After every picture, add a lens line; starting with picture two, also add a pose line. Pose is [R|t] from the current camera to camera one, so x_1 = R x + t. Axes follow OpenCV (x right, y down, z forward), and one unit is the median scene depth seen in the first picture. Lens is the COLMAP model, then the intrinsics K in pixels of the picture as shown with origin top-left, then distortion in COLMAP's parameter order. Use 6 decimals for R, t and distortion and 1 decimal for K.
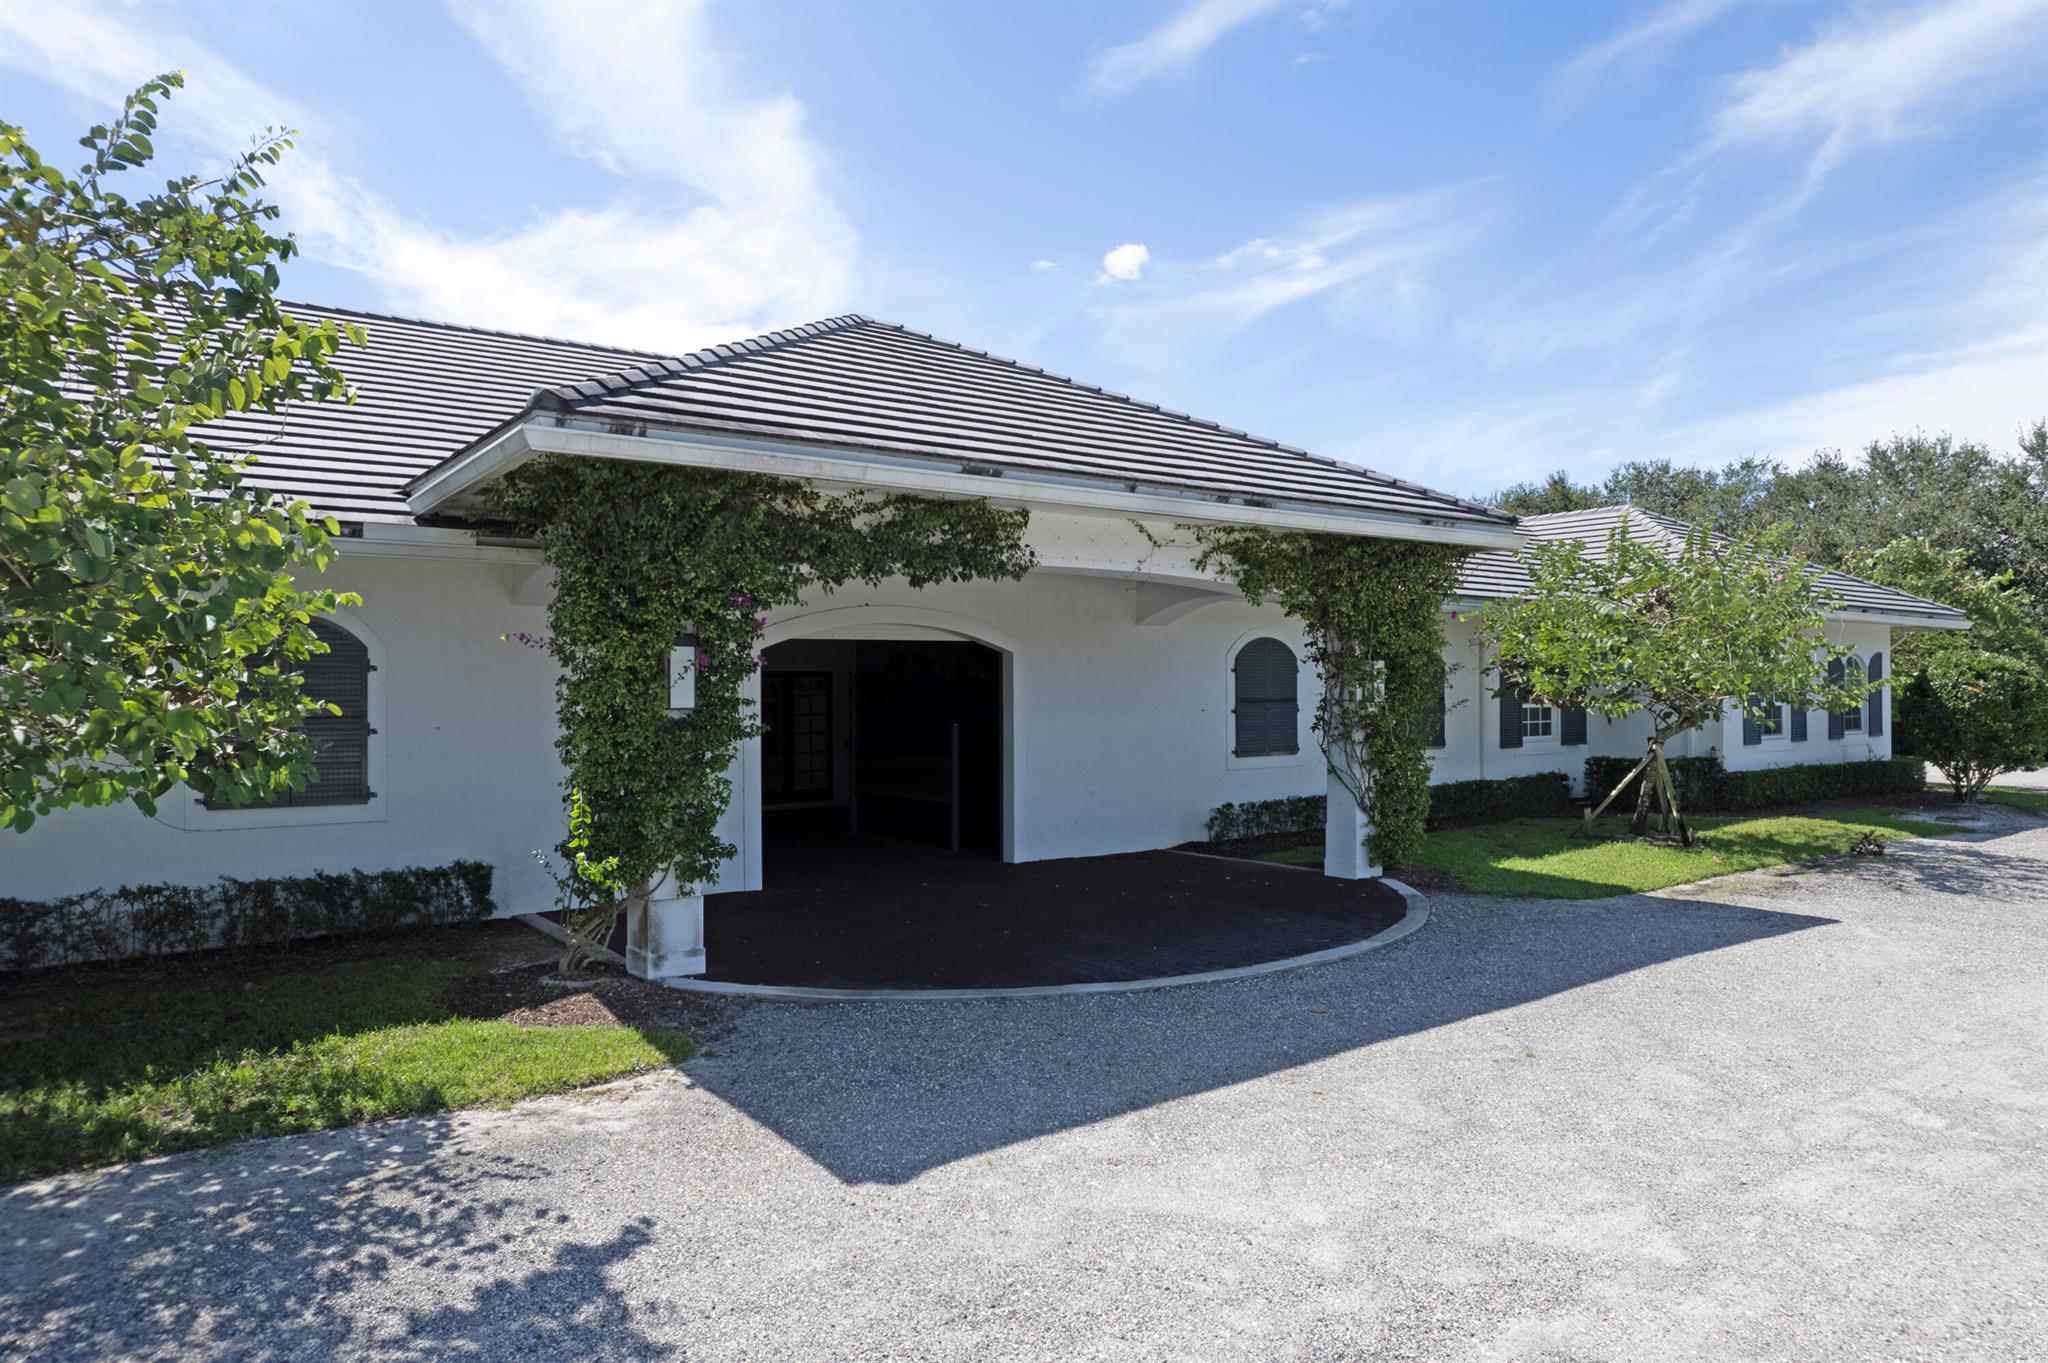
lens RADIAL K [[1279.7, 0, 1024.0], [0, 1279.7, 681.5], [0, 0, 1]] dist [-0.046022, 0.000469]
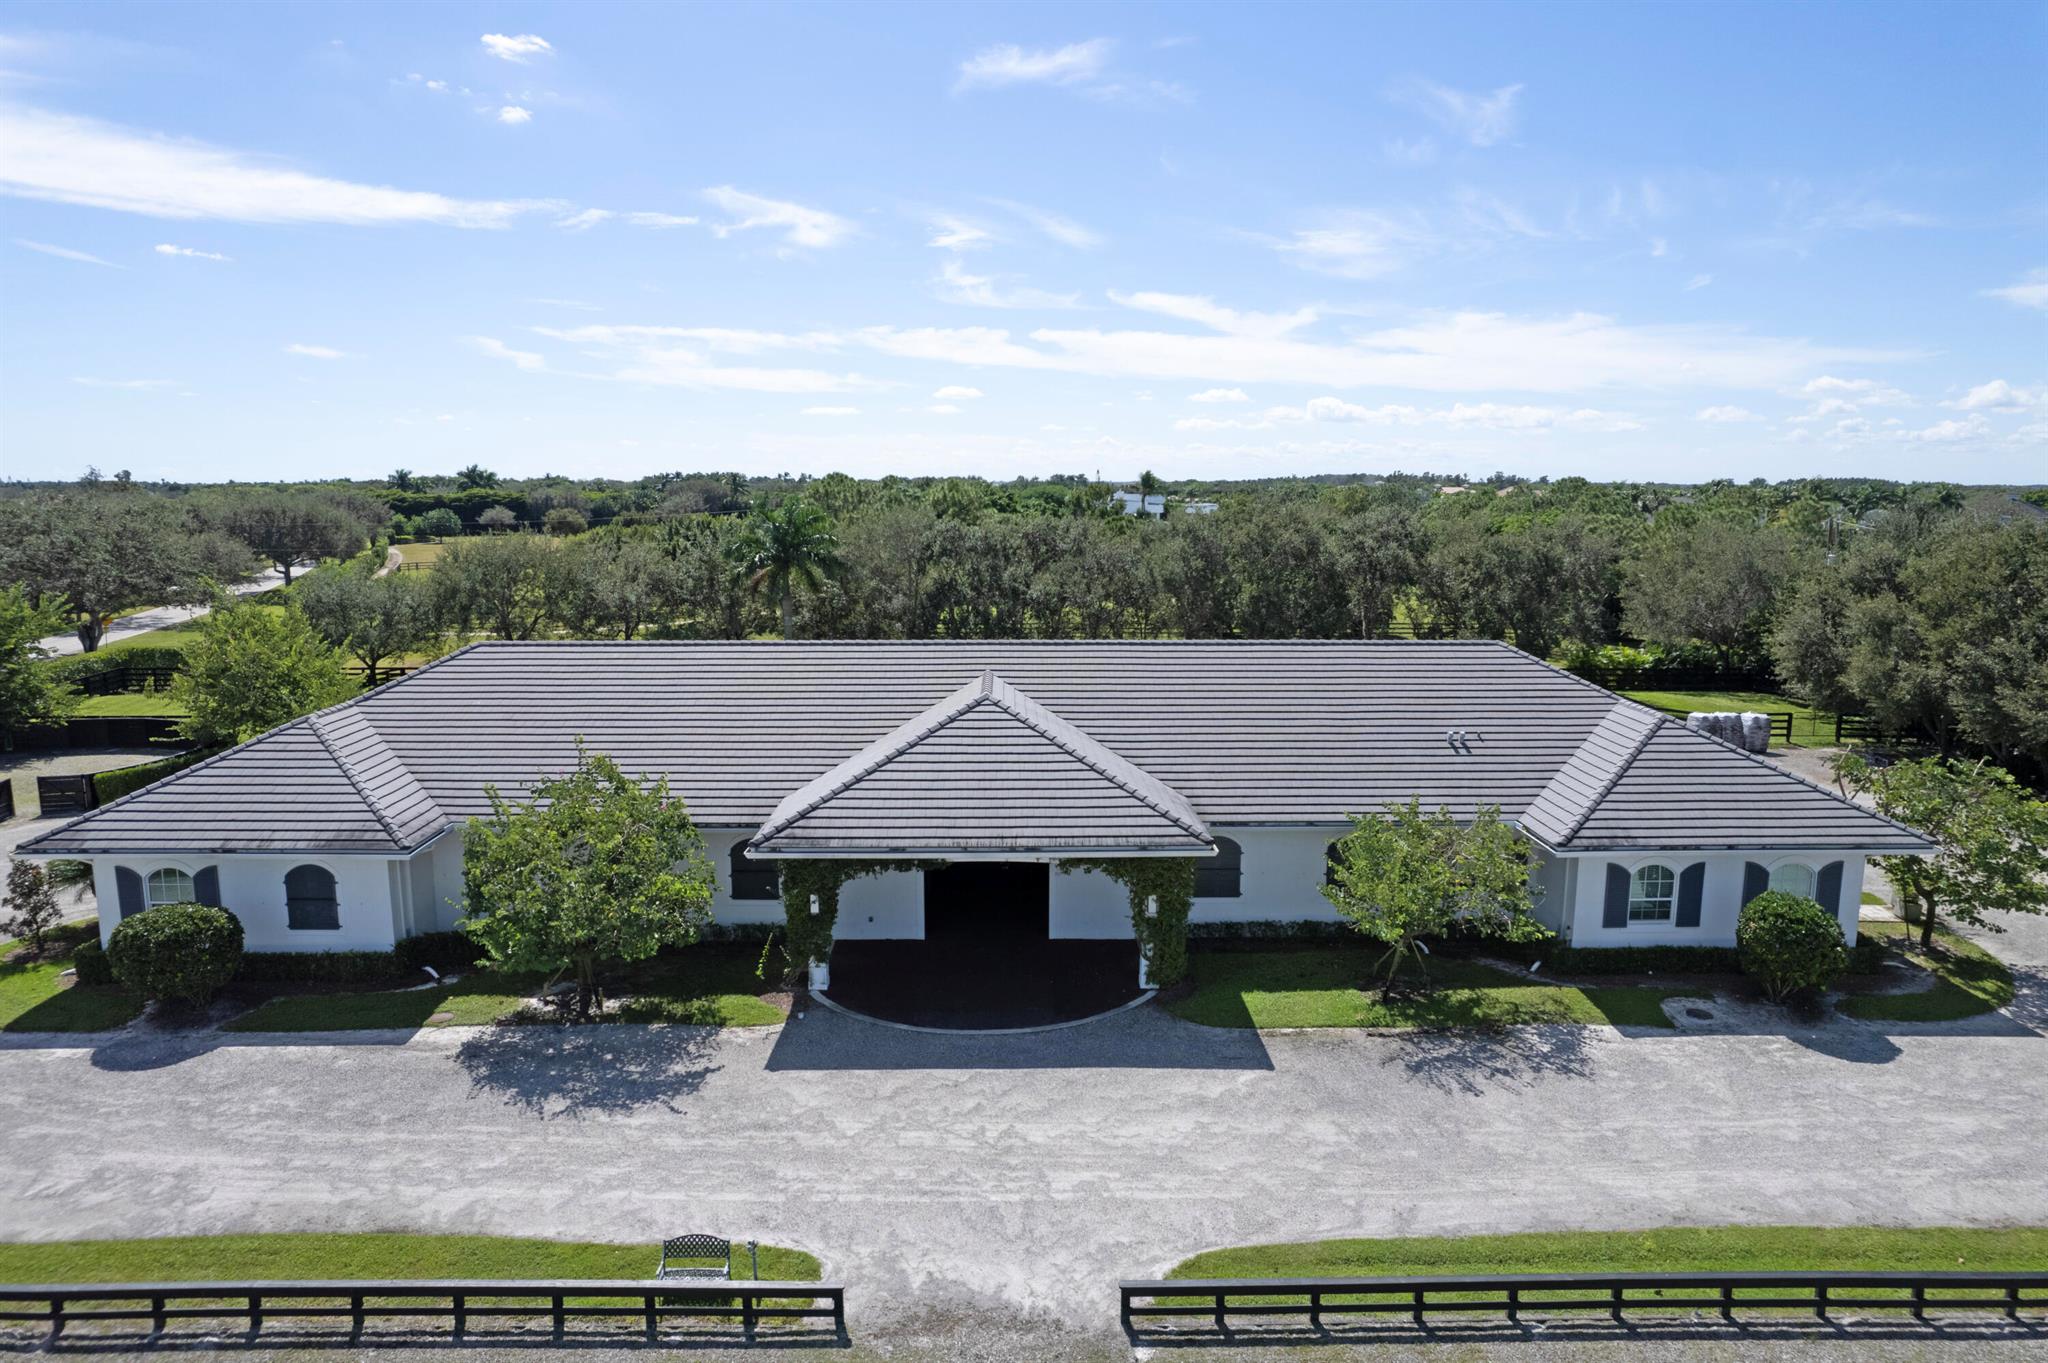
lens RADIAL K [[1279.7, 0, 1024.0], [0, 1279.7, 681.5], [0, 0, 1]] dist [-0.046022, 0.000469]
pose [[0.802100, 0.090531, -0.590288, 1.625057], [0.006915, 0.986968, 0.160765, -0.866760], [0.597150, -0.133031, 0.791021, -0.943214]]
